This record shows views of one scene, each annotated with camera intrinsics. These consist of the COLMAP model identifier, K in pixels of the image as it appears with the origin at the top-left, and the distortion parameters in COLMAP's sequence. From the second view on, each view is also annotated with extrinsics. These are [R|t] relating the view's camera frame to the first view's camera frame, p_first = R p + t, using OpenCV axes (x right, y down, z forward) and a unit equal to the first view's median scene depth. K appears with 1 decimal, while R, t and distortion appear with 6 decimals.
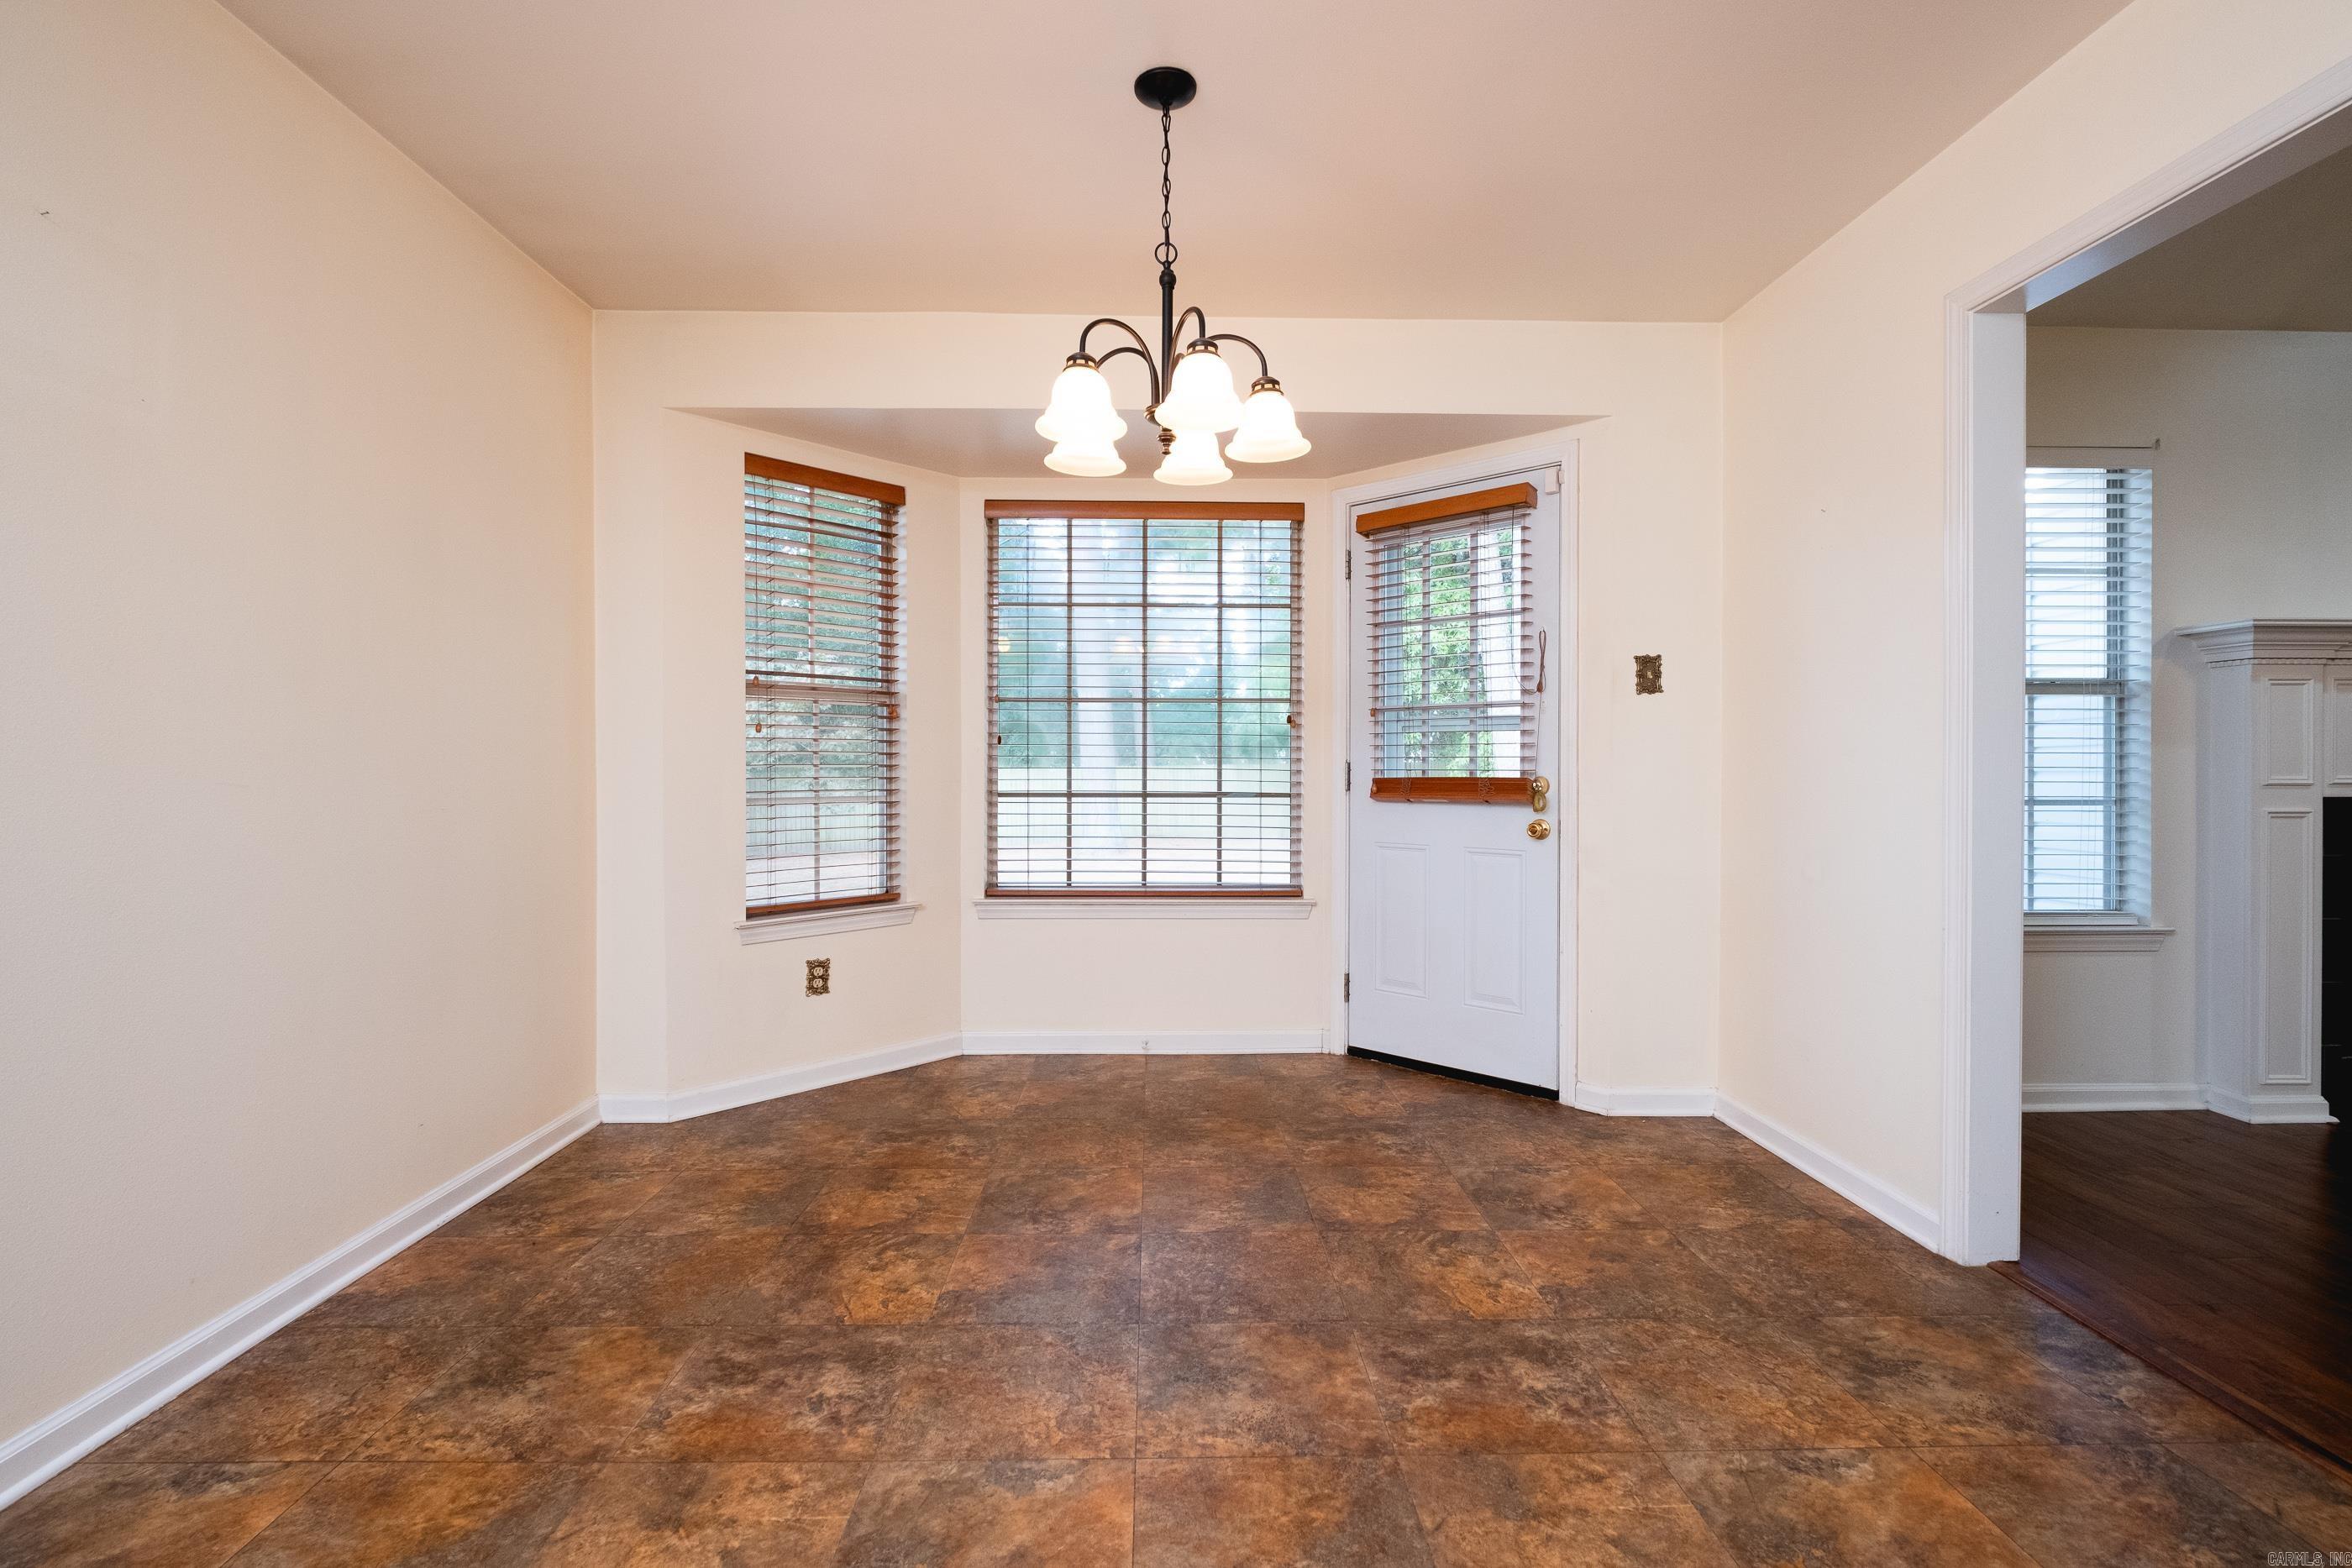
lens RADIAL K [[1082.6, 0, 1173.8], [0, 1082.6, 779.4], [0, 0, 1]] dist [0.000868, -0.004619]
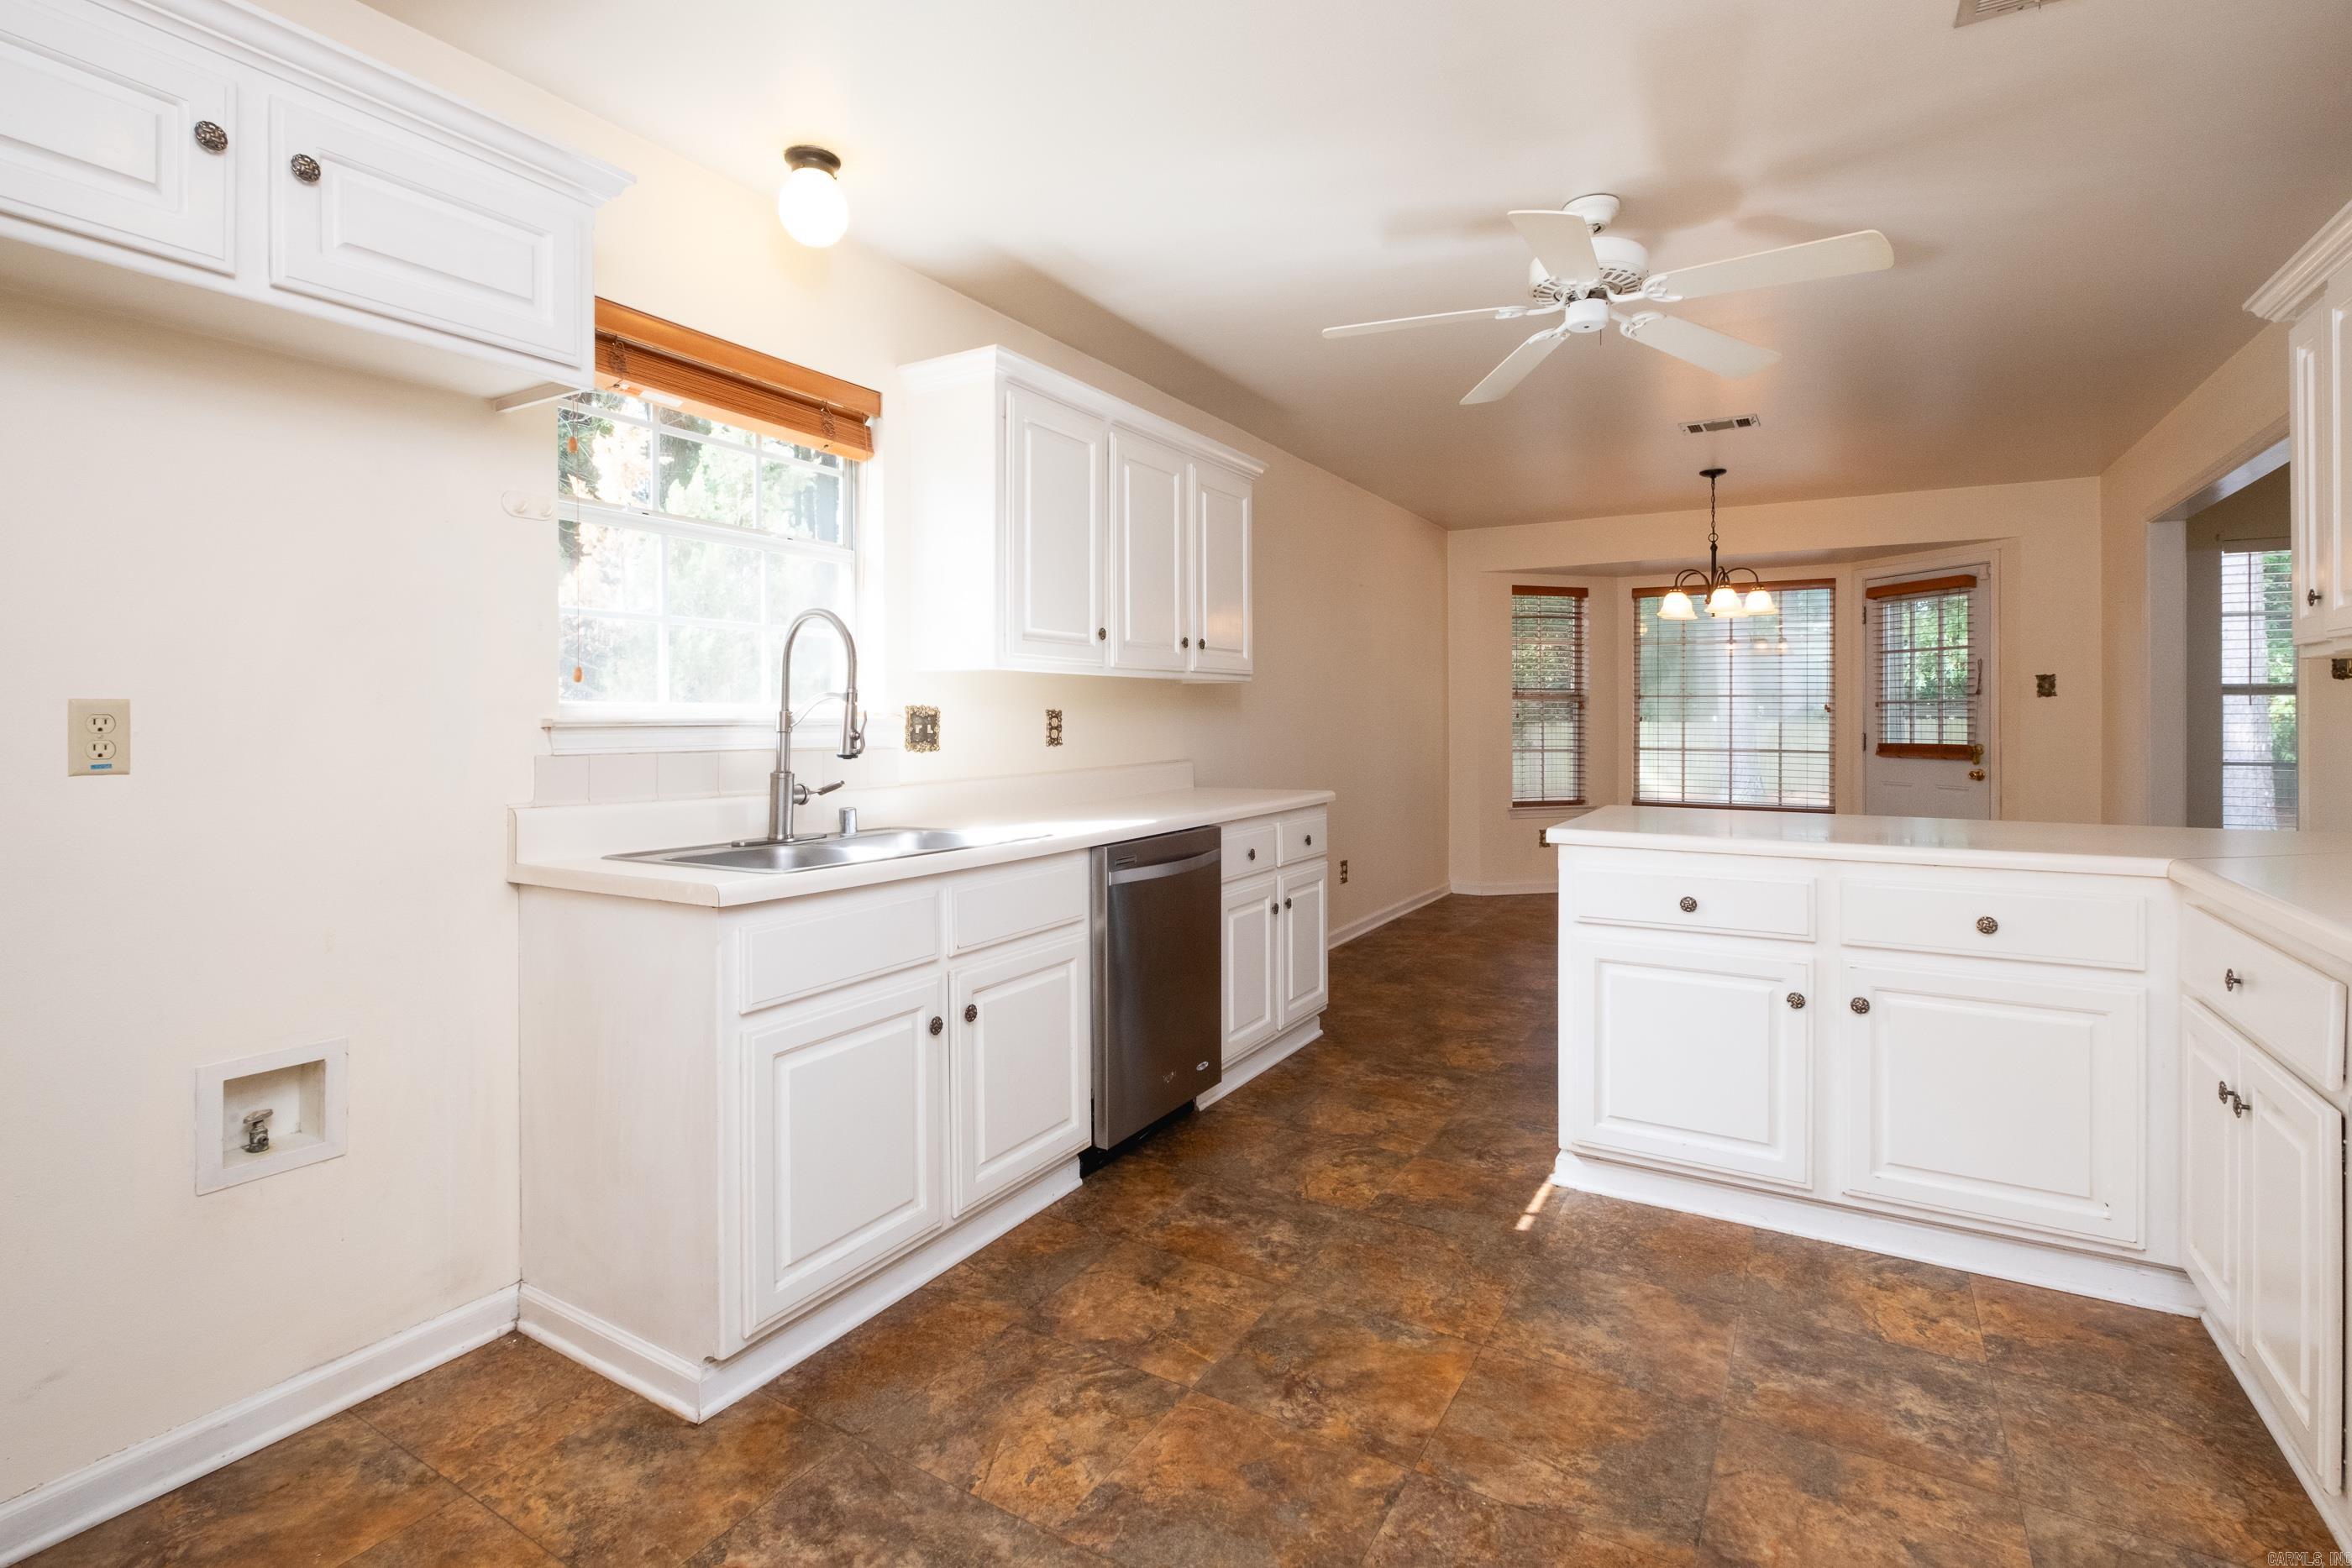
lens RADIAL K [[1082.6, 0, 1167.2], [0, 1082.6, 712.7], [0, 0, 1]] dist [0.000868, -0.004619]
pose [[0.841064, -0.002597, -0.540929, 0.184131], [-0.006479, 0.999868, -0.014875, -0.018276], [0.540896, 0.016015, 0.840937, -1.150673]]
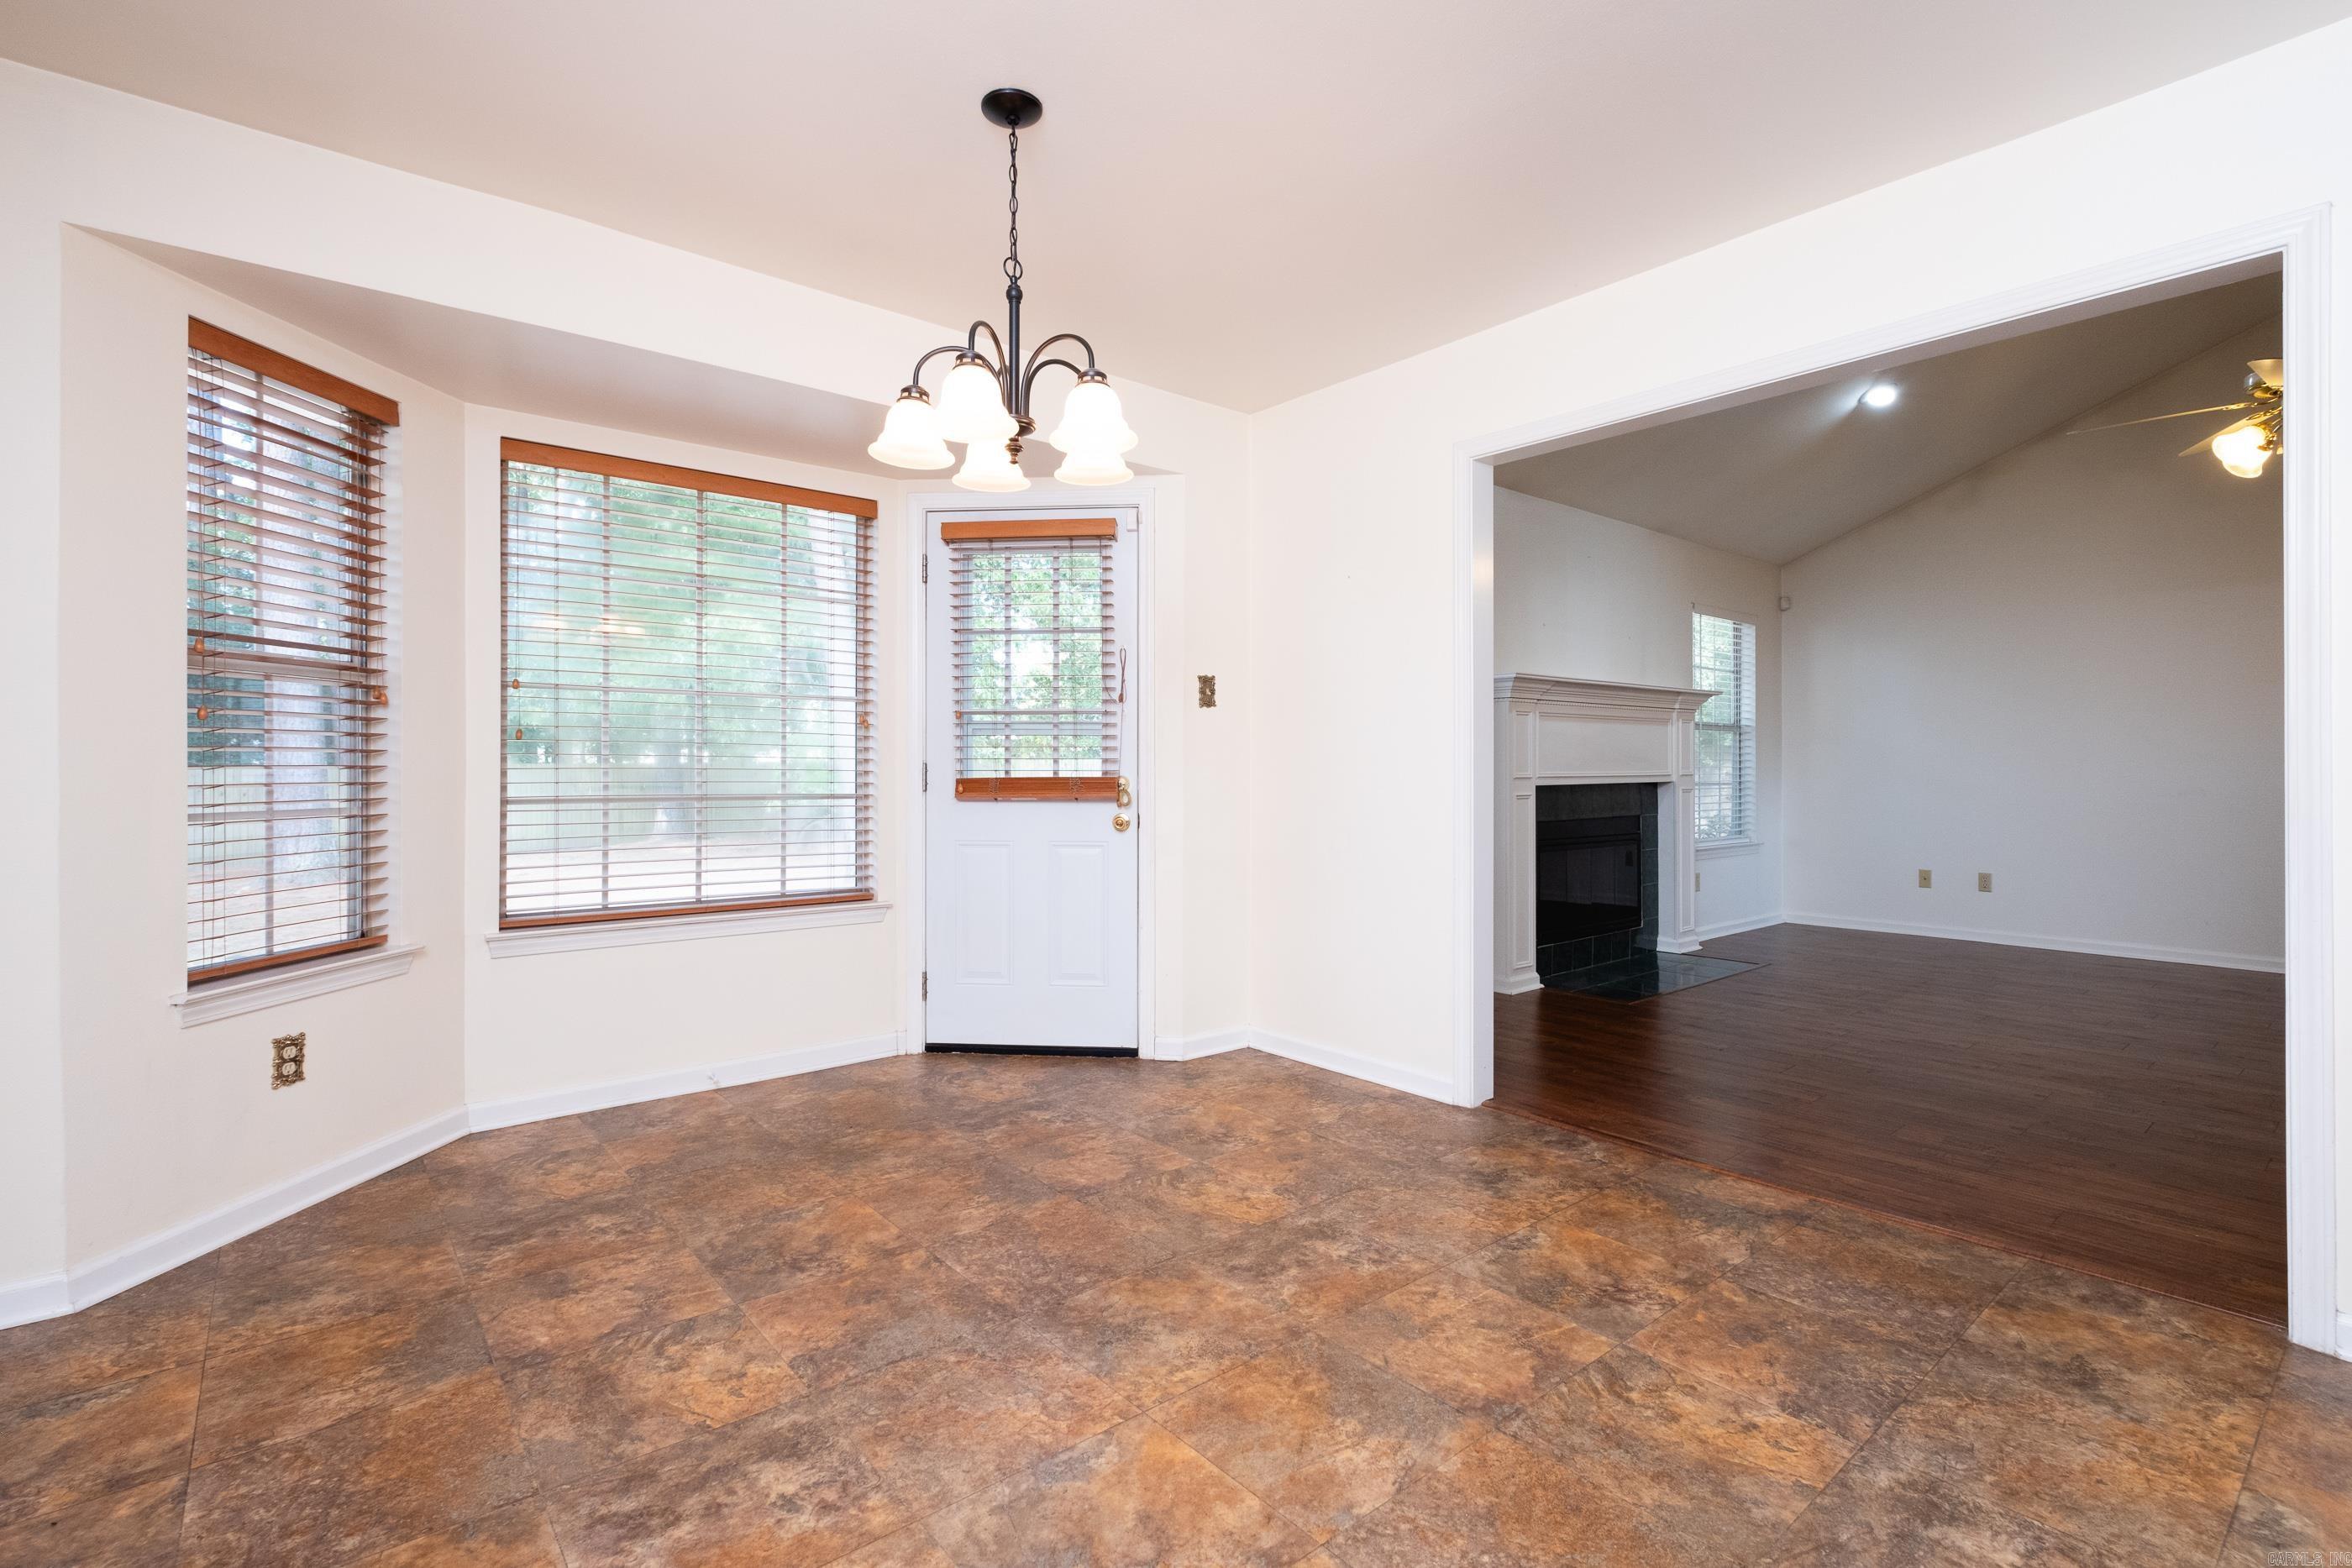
lens RADIAL K [[1082.6, 0, 1191.3], [0, 1082.6, 772.8], [0, 0, 1]] dist [0.000868, -0.004619]
pose [[0.778150, -0.004536, 0.628062, -0.326040], [0.007808, 0.999967, -0.002452, -0.002728], [-0.628030, 0.006812, 0.778159, 0.062133]]
